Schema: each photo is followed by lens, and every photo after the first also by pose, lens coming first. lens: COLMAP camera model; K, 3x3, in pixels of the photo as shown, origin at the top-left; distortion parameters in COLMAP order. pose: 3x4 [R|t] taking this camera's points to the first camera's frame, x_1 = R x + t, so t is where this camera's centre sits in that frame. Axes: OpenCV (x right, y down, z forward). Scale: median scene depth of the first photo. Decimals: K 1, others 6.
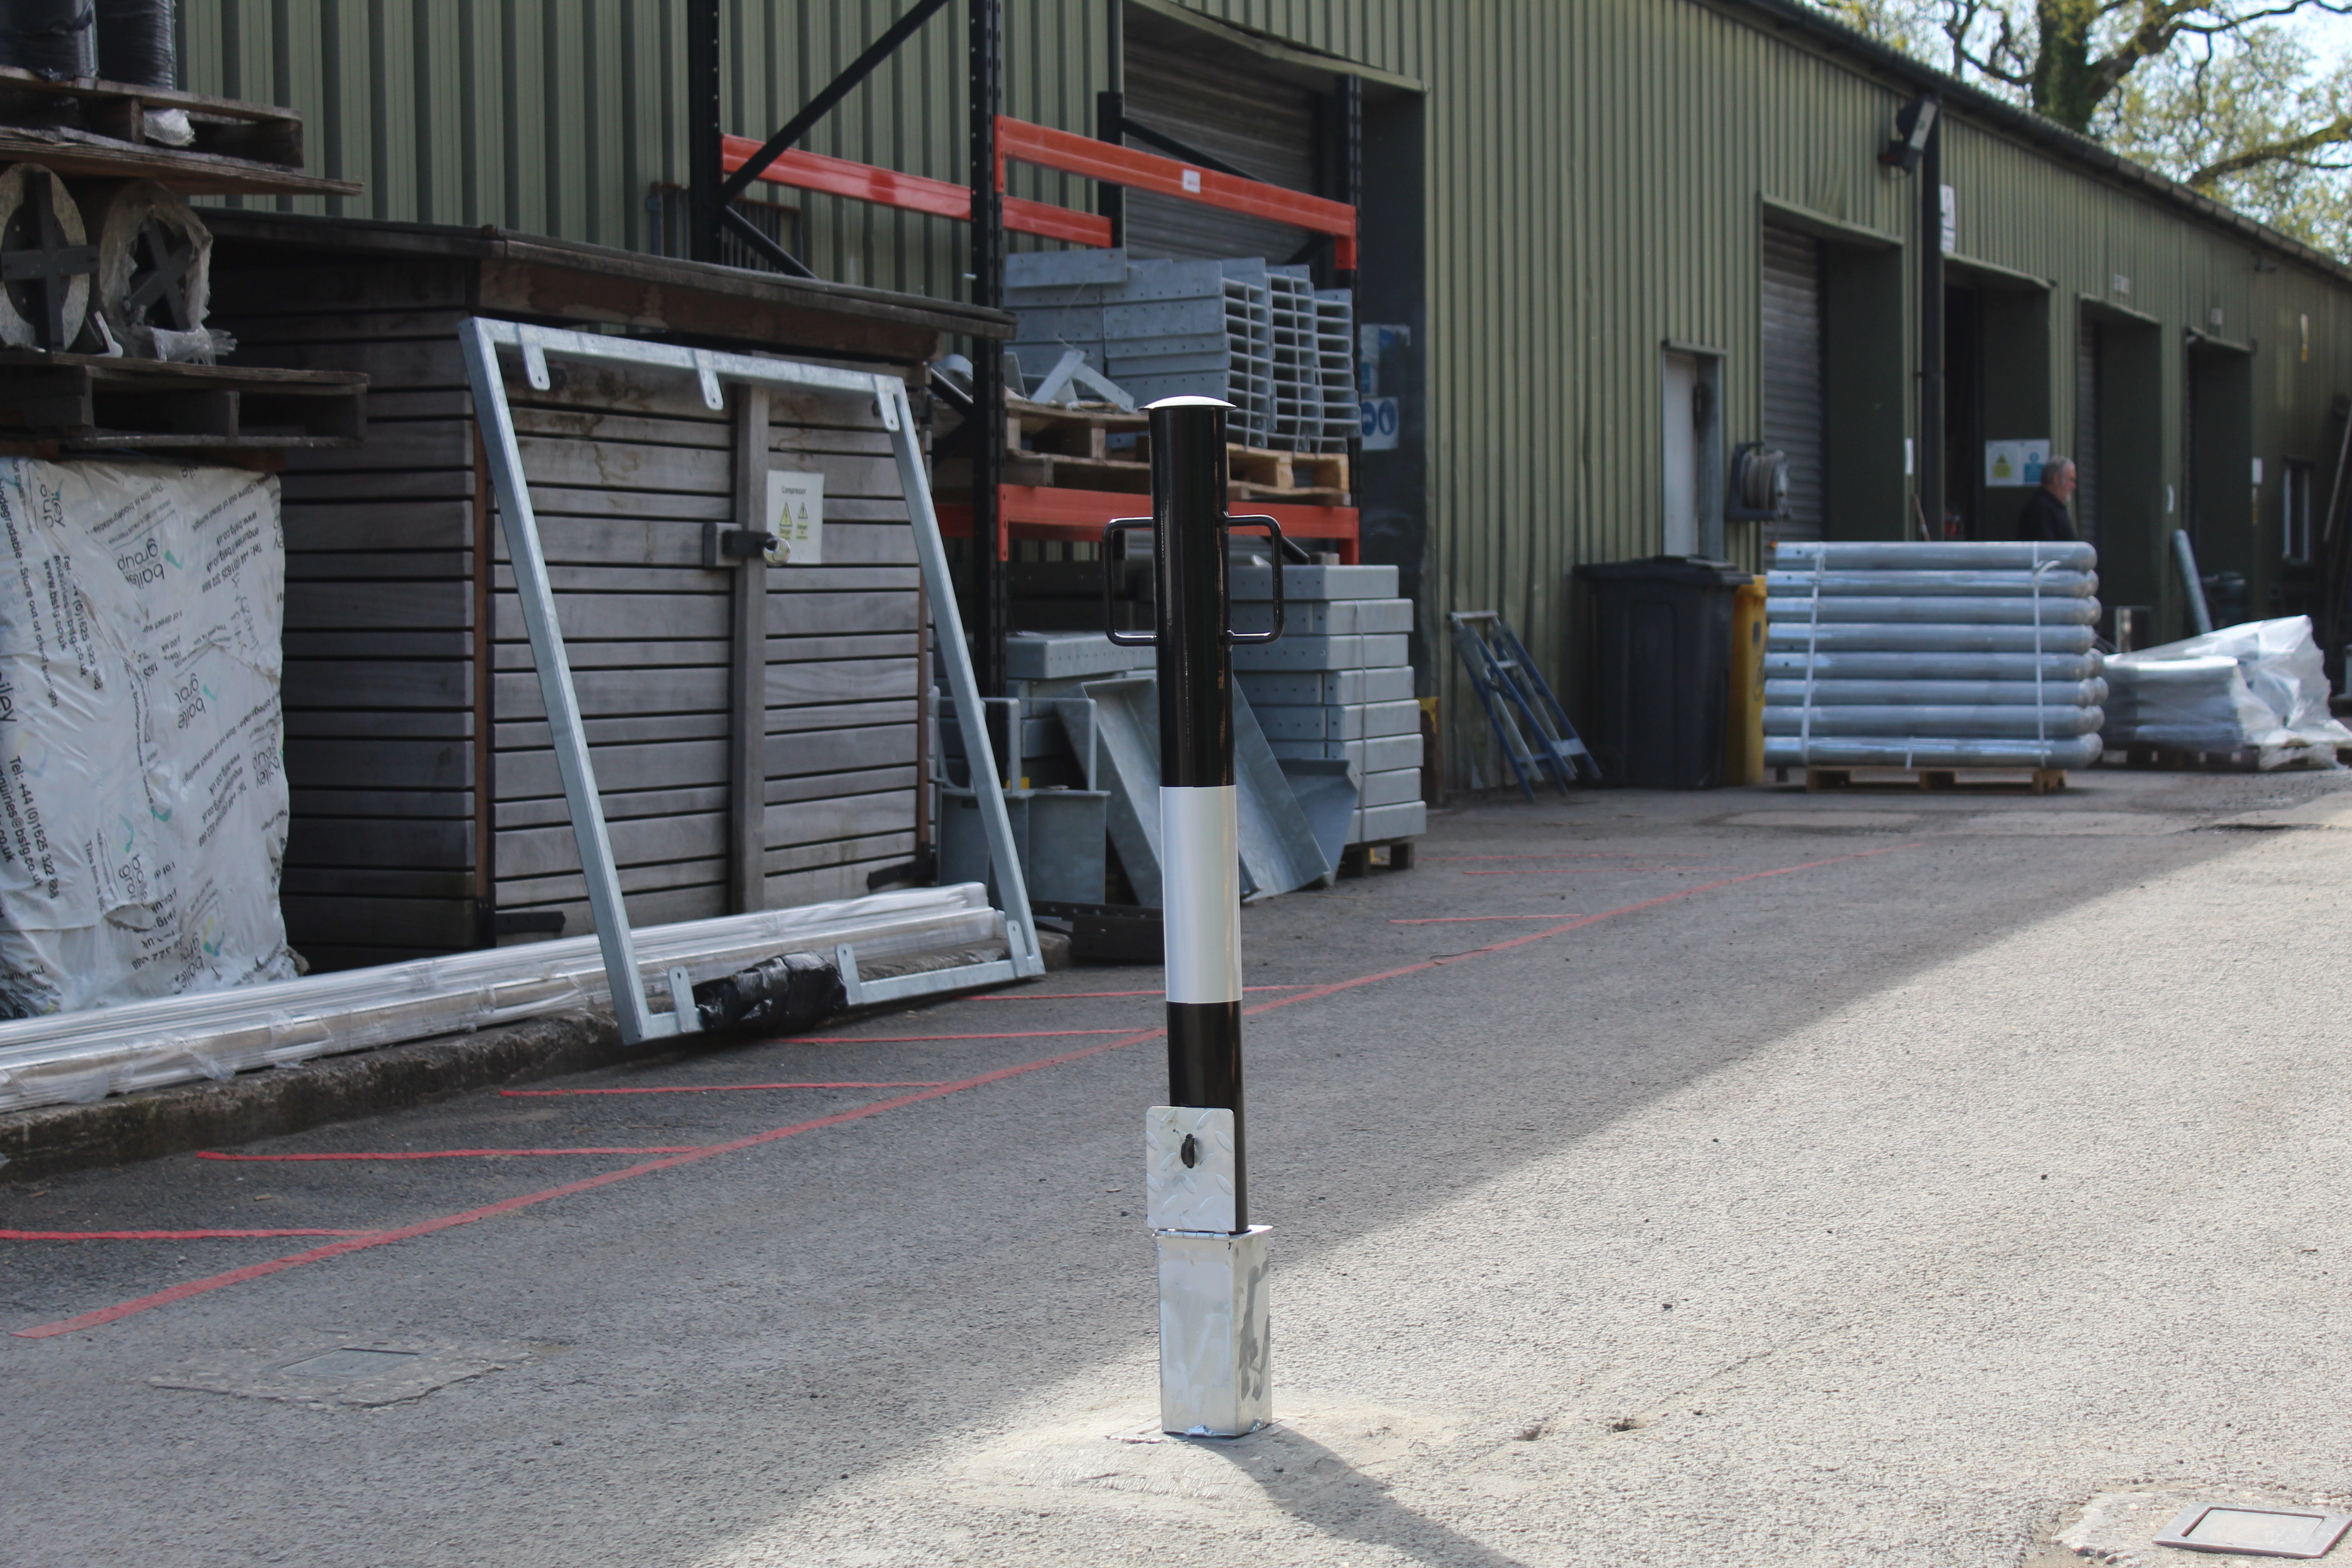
lens RADIAL K [[4334.1, 0, 1176.0], [0, 4334.1, 784.0], [0, 0, 1]] dist [0.024270, 0.325070]
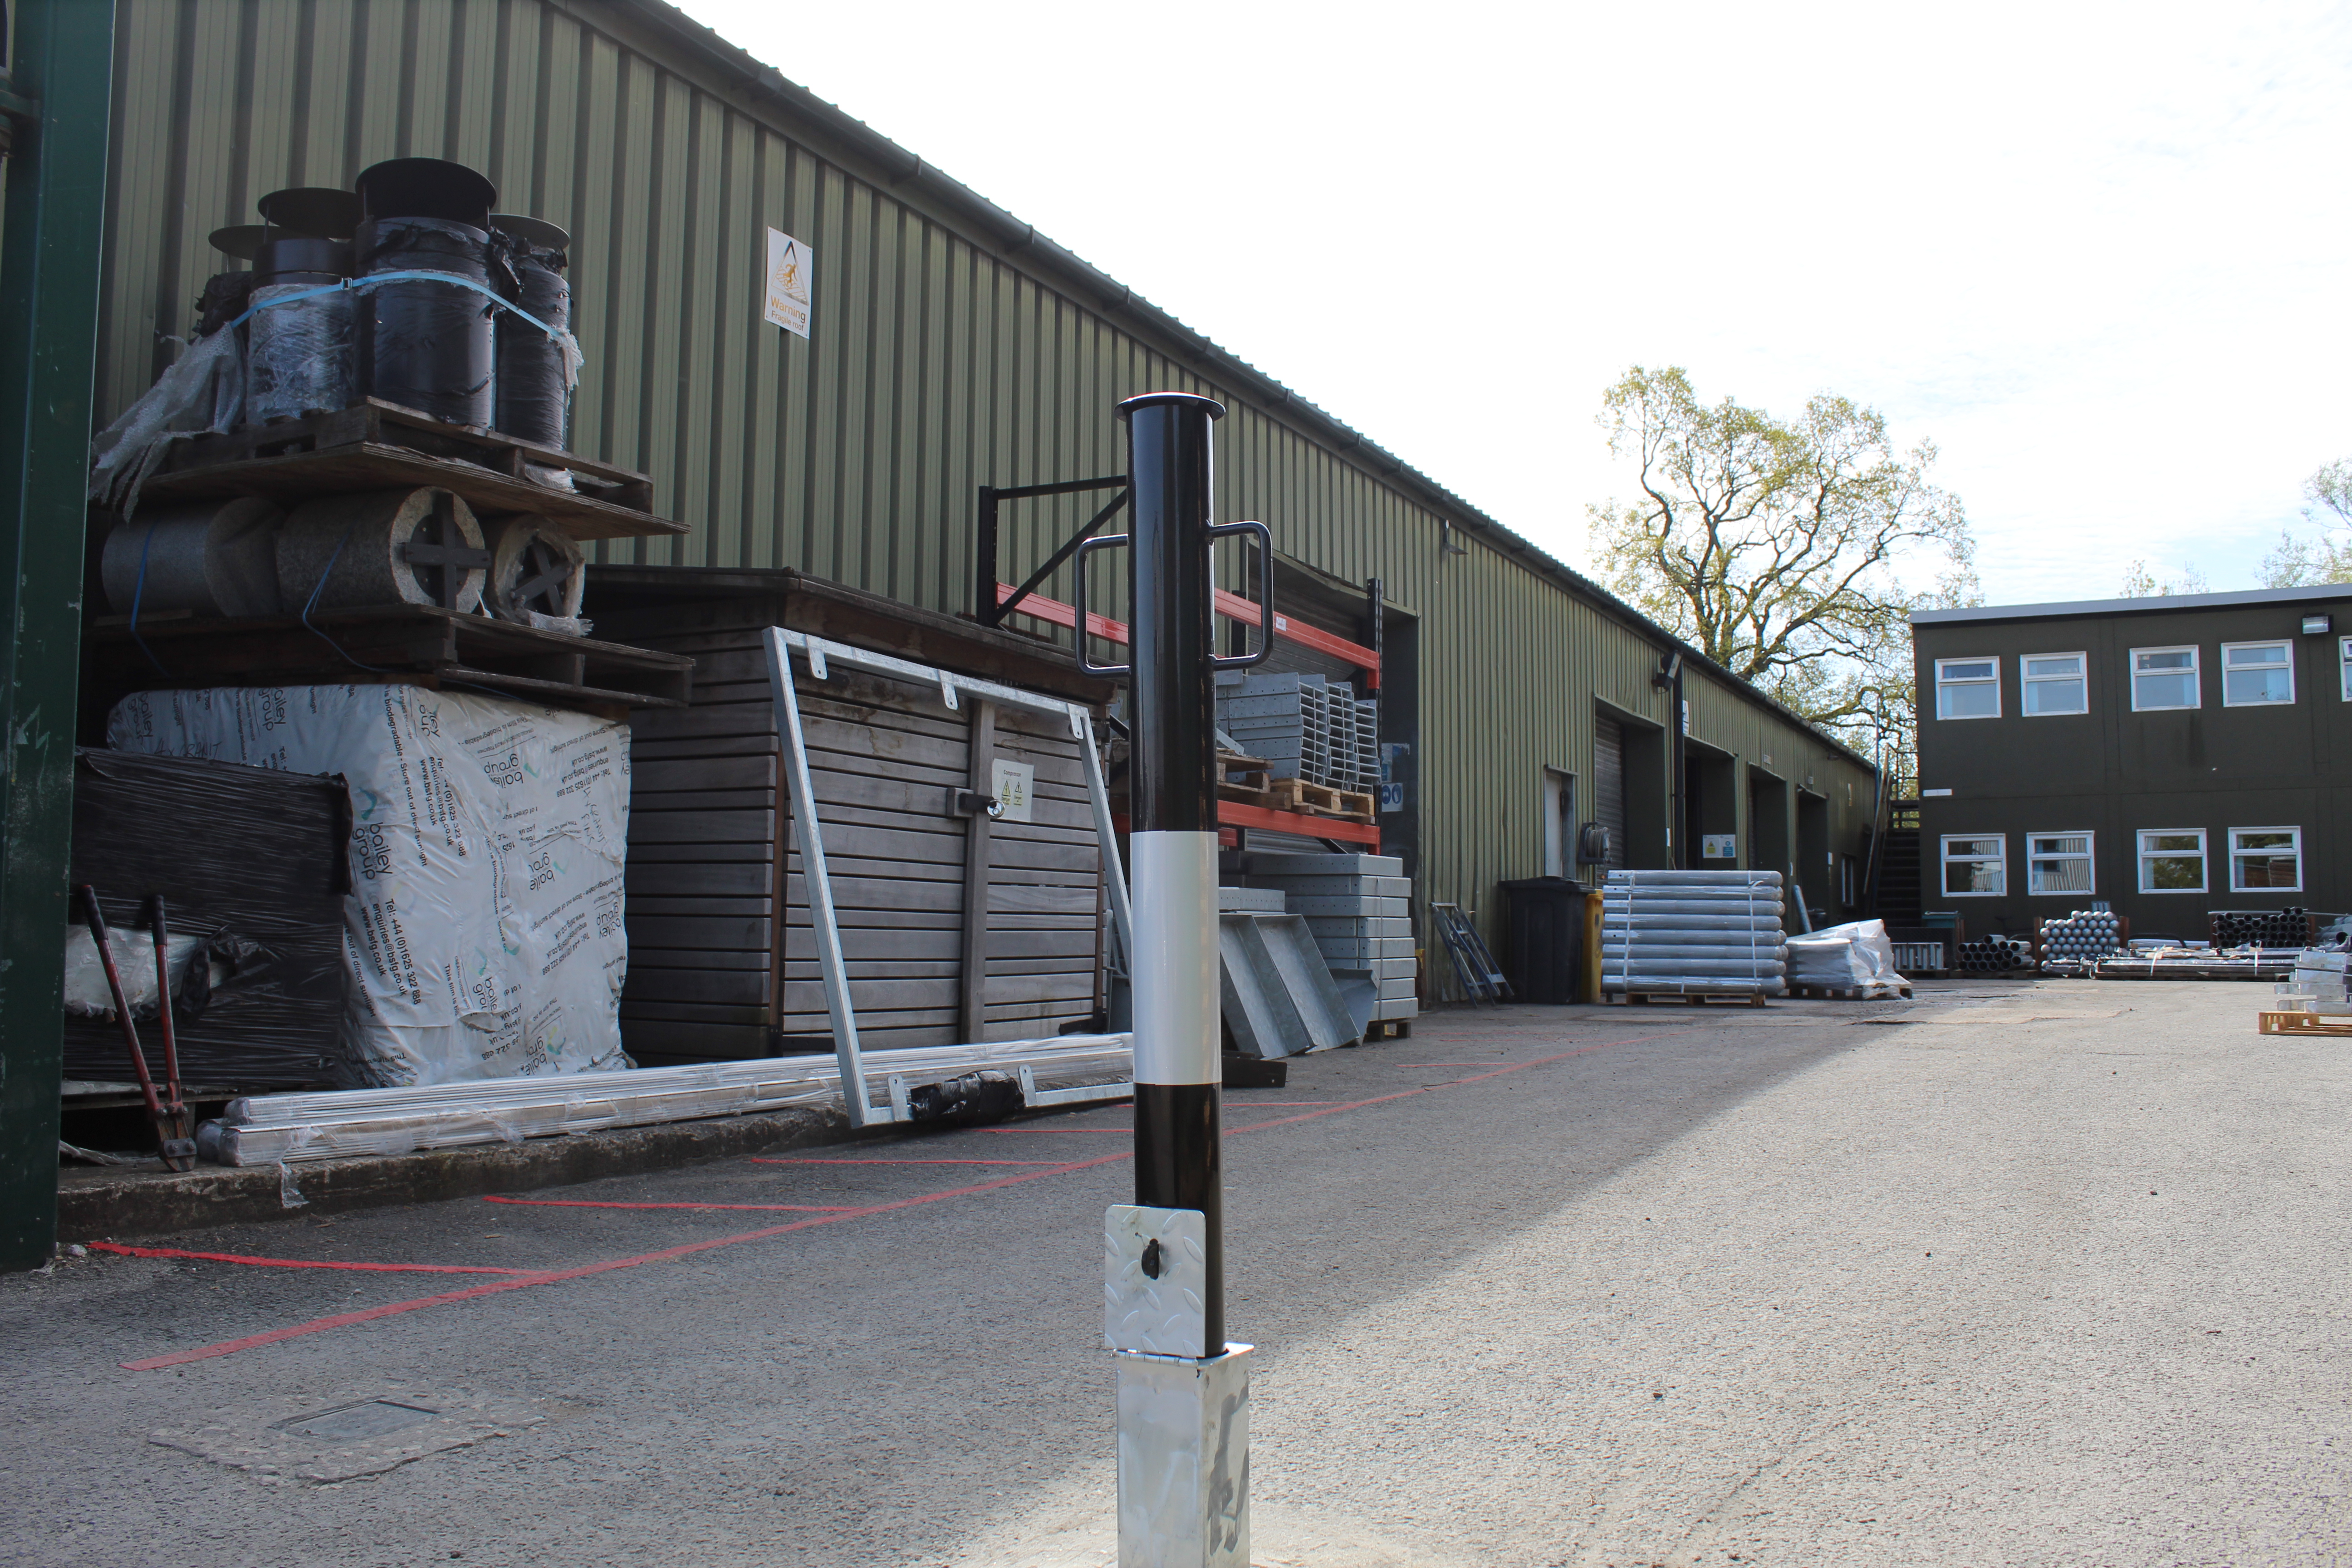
lens RADIAL K [[1975.0, 0, 1176.0], [0, 1975.0, 784.0], [0, 0, 1]] dist [-0.171293, 0.155576]
pose [[0.997909, 0.011597, -0.063582, 0.016576], [-0.019112, 0.992723, -0.118896, 0.020595], [0.061741, 0.119862, 0.990869, 0.331163]]
